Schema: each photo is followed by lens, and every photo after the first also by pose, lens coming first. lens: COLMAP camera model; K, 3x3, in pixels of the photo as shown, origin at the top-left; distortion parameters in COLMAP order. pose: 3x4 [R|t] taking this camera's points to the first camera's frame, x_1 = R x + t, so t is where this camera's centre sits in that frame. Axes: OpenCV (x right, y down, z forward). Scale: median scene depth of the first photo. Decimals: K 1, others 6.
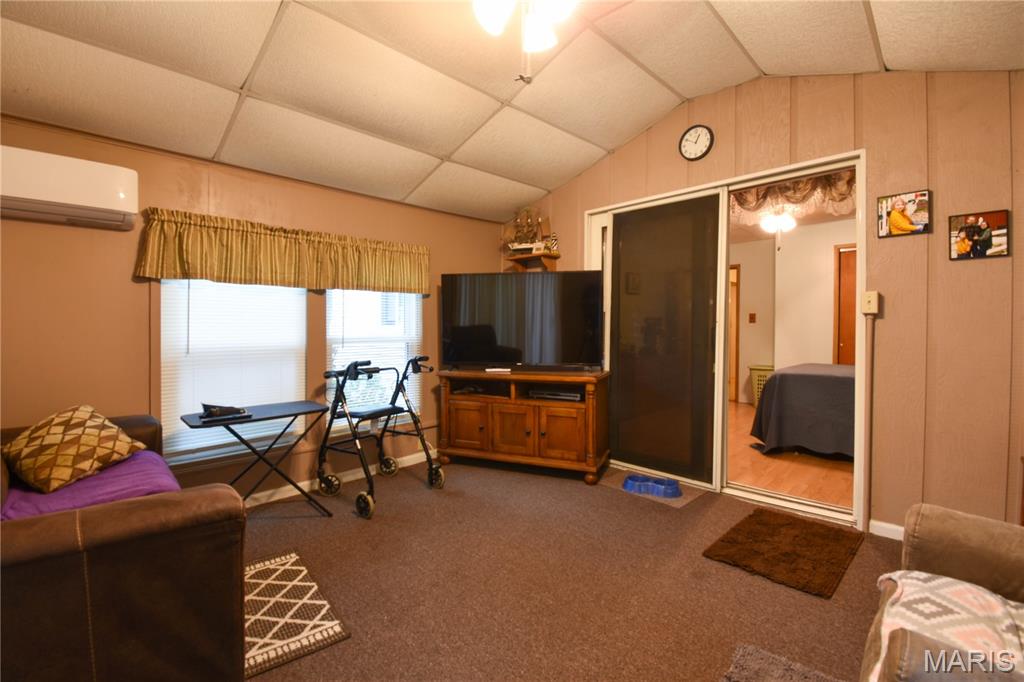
lens RADIAL K [[447.3, 0, 512.5], [0, 447.3, 332.3], [0, 0, 1]] dist [0.019594, -0.024825]
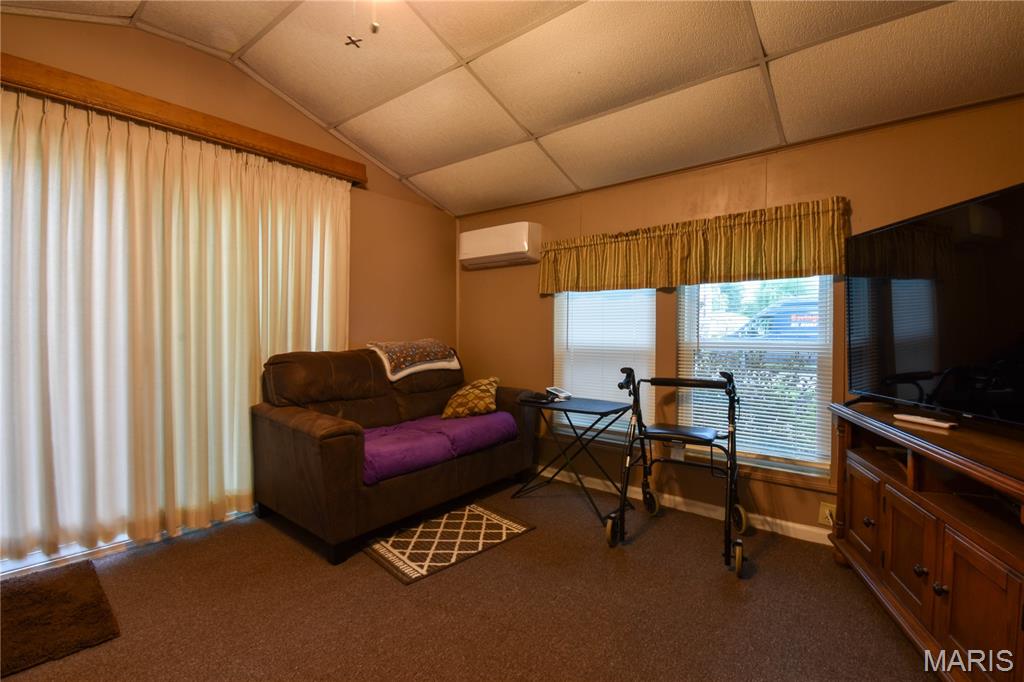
lens RADIAL K [[447.3, 0, 512.5], [0, 447.3, 332.3], [0, 0, 1]] dist [0.019594, -0.024825]
pose [[0.095232, 0.010425, -0.995400, 0.547971], [-0.009781, 0.999907, 0.009536, -0.012753], [0.995407, 0.008828, 0.095326, 0.734772]]
